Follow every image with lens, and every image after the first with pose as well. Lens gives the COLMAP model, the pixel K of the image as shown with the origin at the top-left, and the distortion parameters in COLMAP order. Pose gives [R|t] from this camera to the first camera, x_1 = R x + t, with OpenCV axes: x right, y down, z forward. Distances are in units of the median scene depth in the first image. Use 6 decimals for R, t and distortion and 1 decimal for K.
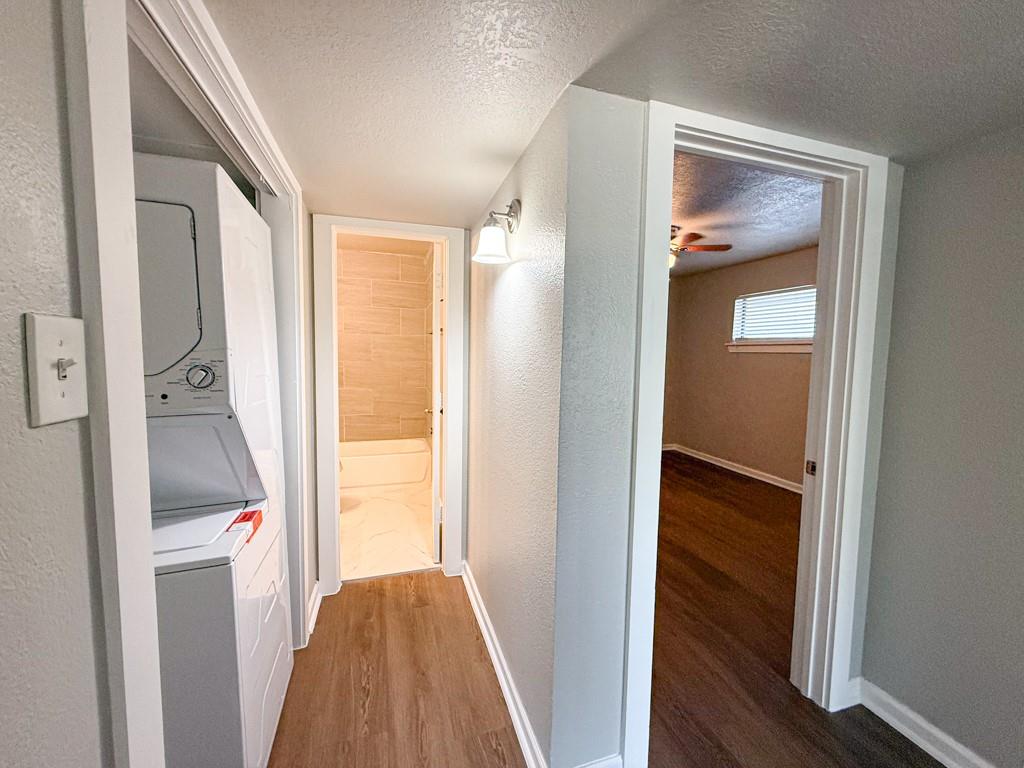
lens RADIAL K [[406.1, 0, 509.6], [0, 406.1, 382.3], [0, 0, 1]] dist [-0.000170, 0.000174]
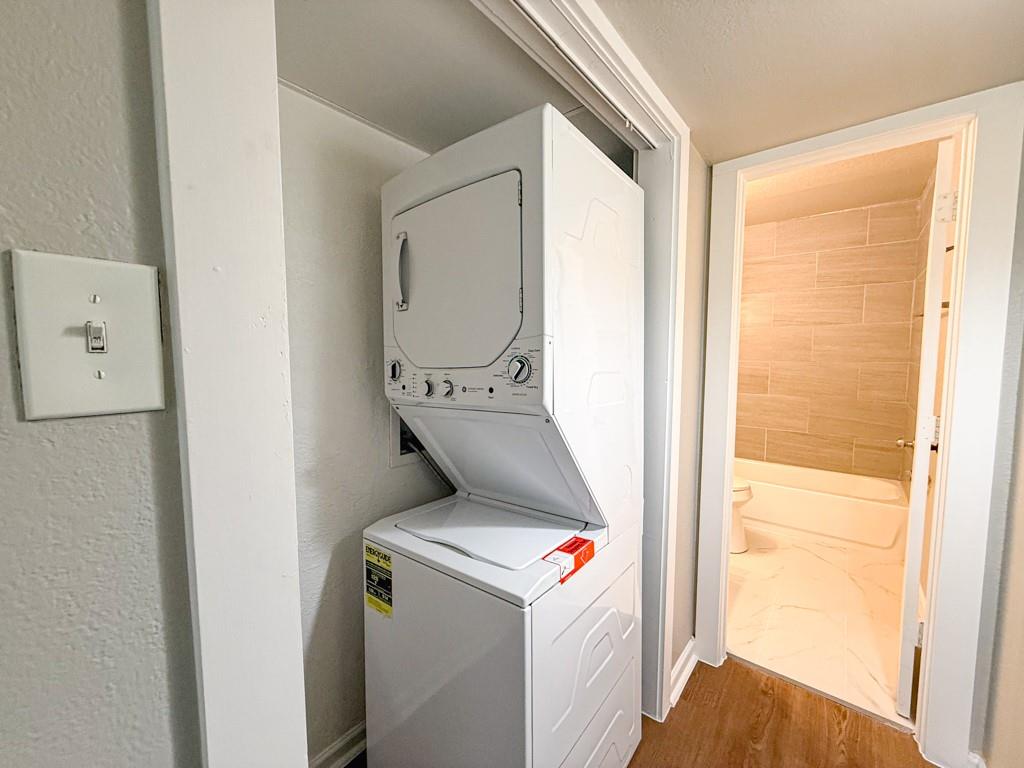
lens RADIAL K [[406.1, 0, 509.6], [0, 406.1, 382.3], [0, 0, 1]] dist [-0.000170, 0.000174]
pose [[0.547976, 0.045799, -0.835239, -0.036765], [-0.051984, 0.998435, 0.020642, -0.001722], [0.834877, 0.032107, 0.549499, 0.281390]]
